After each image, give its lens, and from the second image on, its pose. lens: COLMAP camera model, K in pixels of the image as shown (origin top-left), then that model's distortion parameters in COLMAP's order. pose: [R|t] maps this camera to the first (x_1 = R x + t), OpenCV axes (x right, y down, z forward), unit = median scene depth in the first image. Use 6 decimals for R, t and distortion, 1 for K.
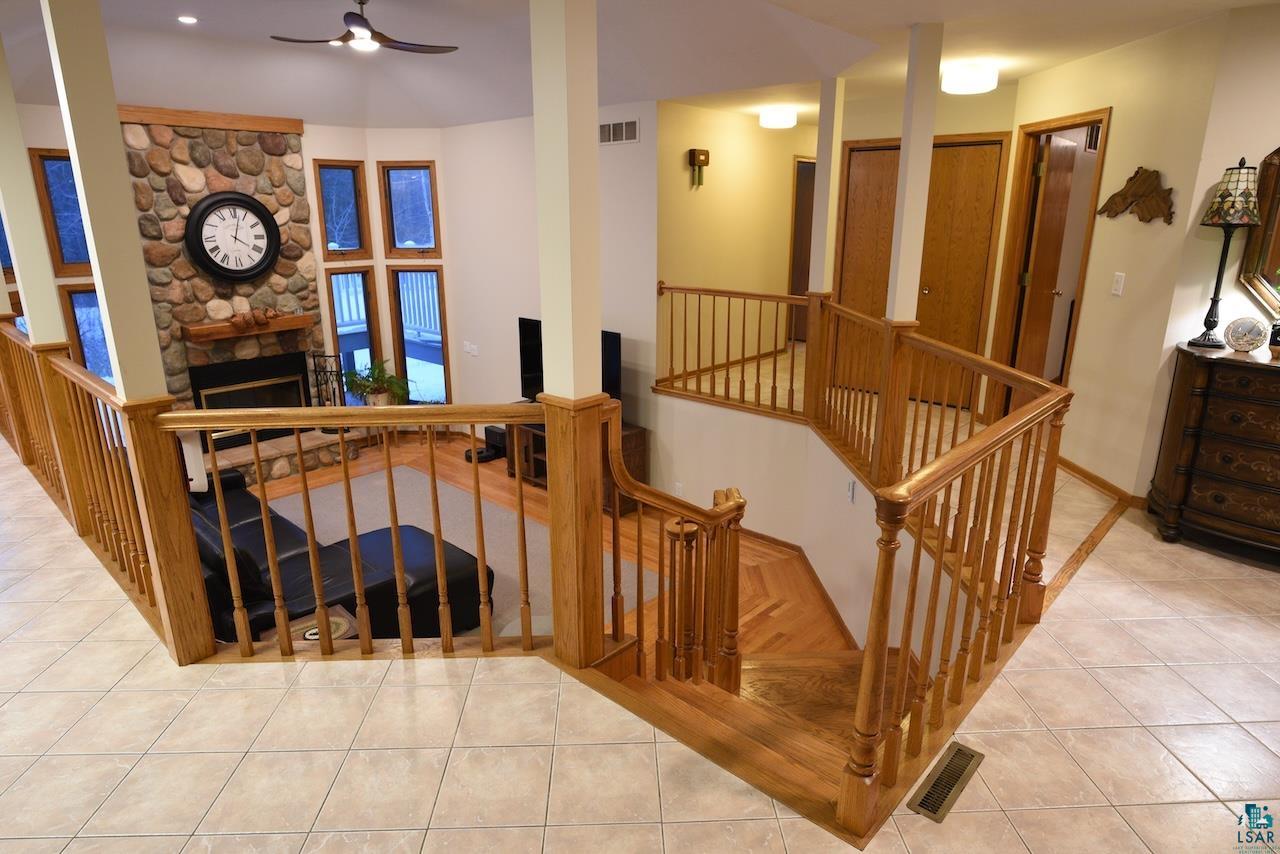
lens RADIAL K [[737.7, 0, 636.7], [0, 737.7, 426.8], [0, 0, 1]] dist [-0.036207, 0.016272]
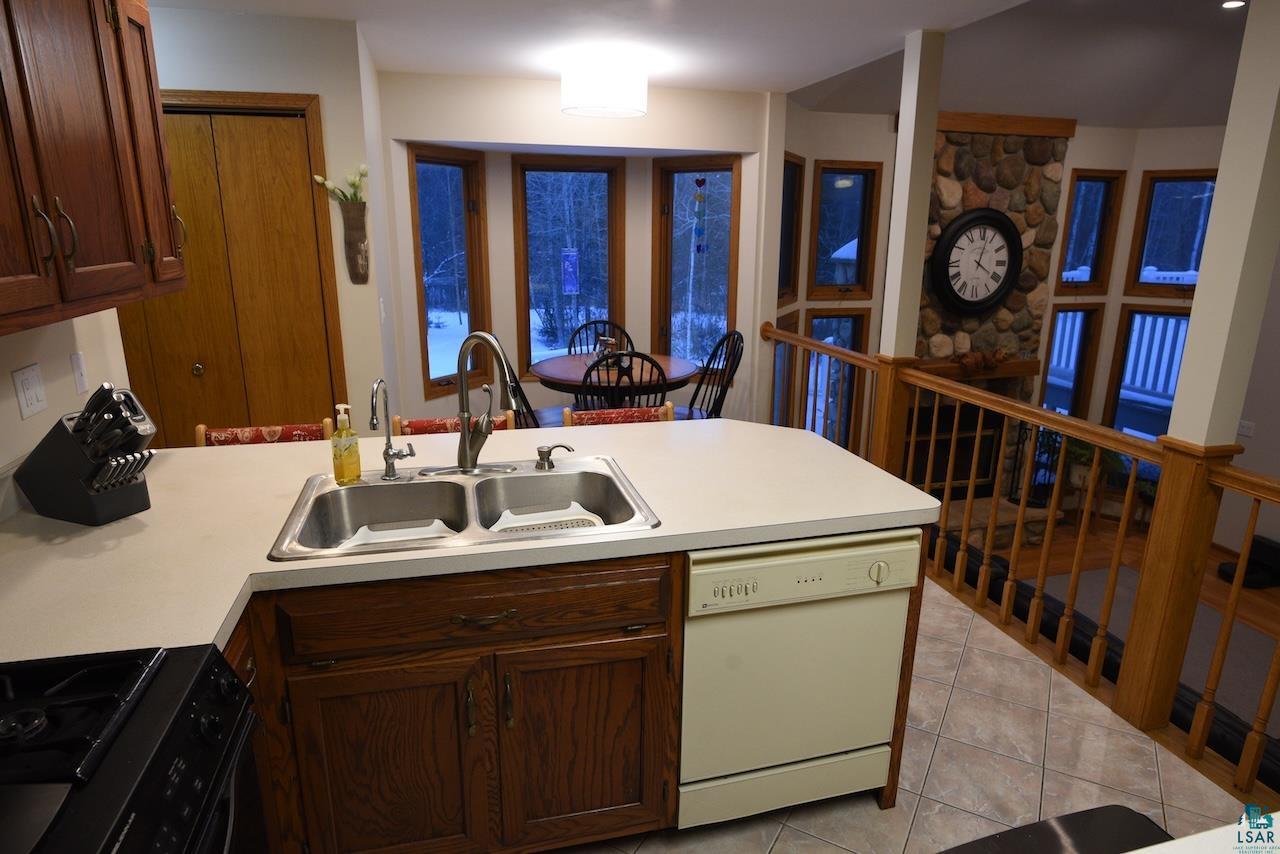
lens RADIAL K [[737.7, 0, 637.5], [0, 737.7, 424.0], [0, 0, 1]] dist [-0.036207, 0.016272]
pose [[0.843399, 0.143809, -0.517684, -0.416806], [-0.157497, 0.987361, 0.017691, -0.030347], [0.513685, 0.066613, 0.855389, 0.093937]]
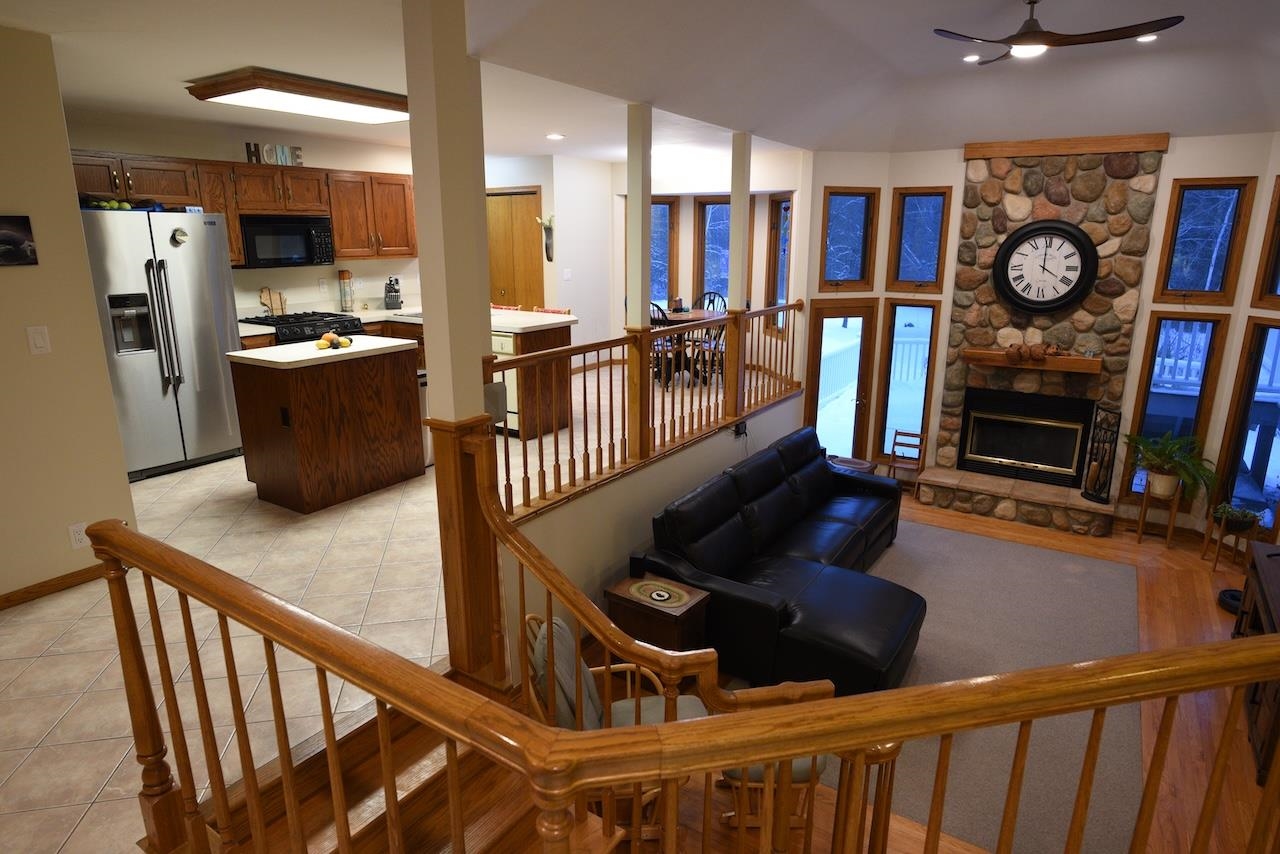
lens RADIAL K [[737.7, 0, 637.7], [0, 737.7, 427.2], [0, 0, 1]] dist [-0.036207, 0.016272]
pose [[0.169993, 0.249814, -0.953255, 0.322796], [-0.277352, 0.940360, 0.196974, -0.102567], [0.945610, 0.230903, 0.229141, 0.322518]]
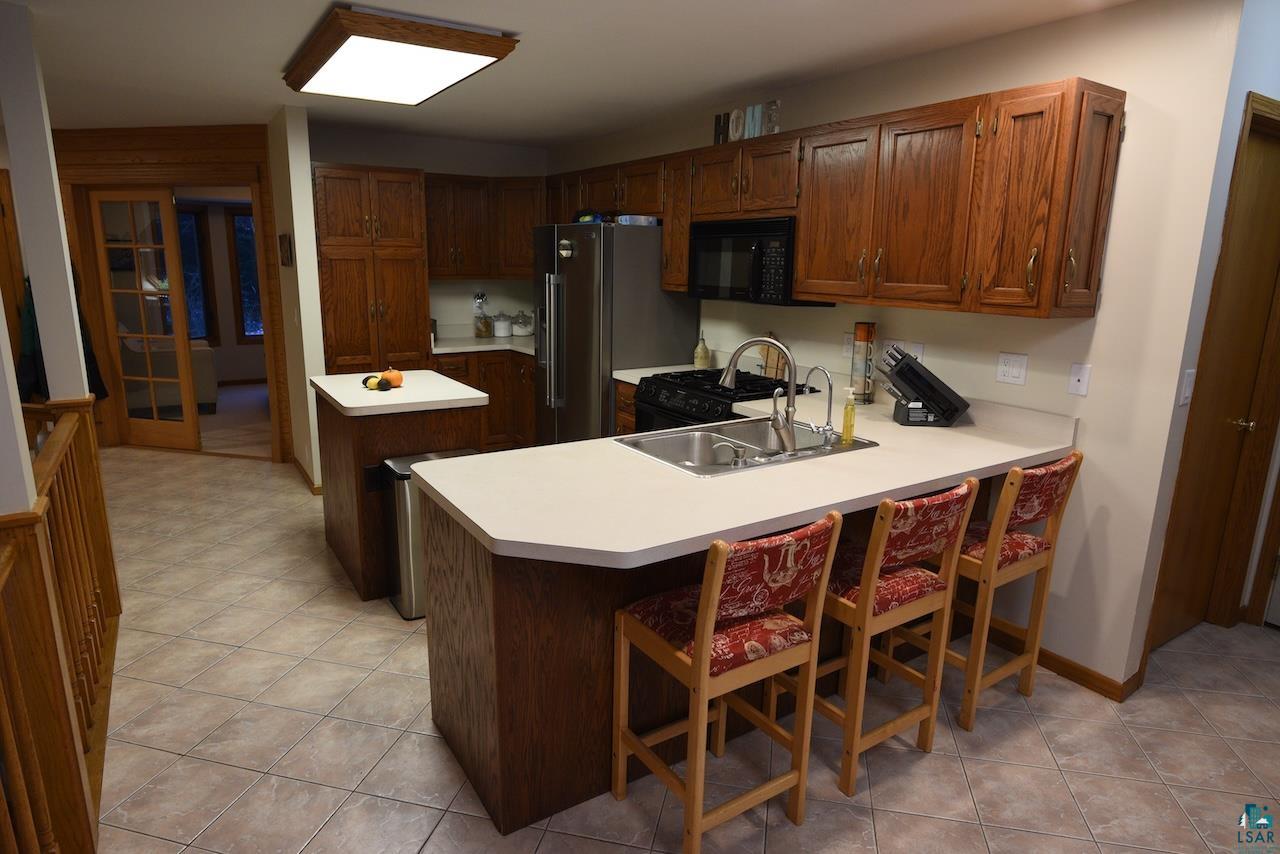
lens RADIAL K [[737.7, 0, 640.6], [0, 737.7, 428.1], [0, 0, 1]] dist [-0.036207, 0.016272]
pose [[-0.968407, -0.069989, 0.239351, -0.625554], [0.055651, 0.874950, 0.481005, -0.176917], [-0.243085, 0.479129, -0.843413, 0.594906]]
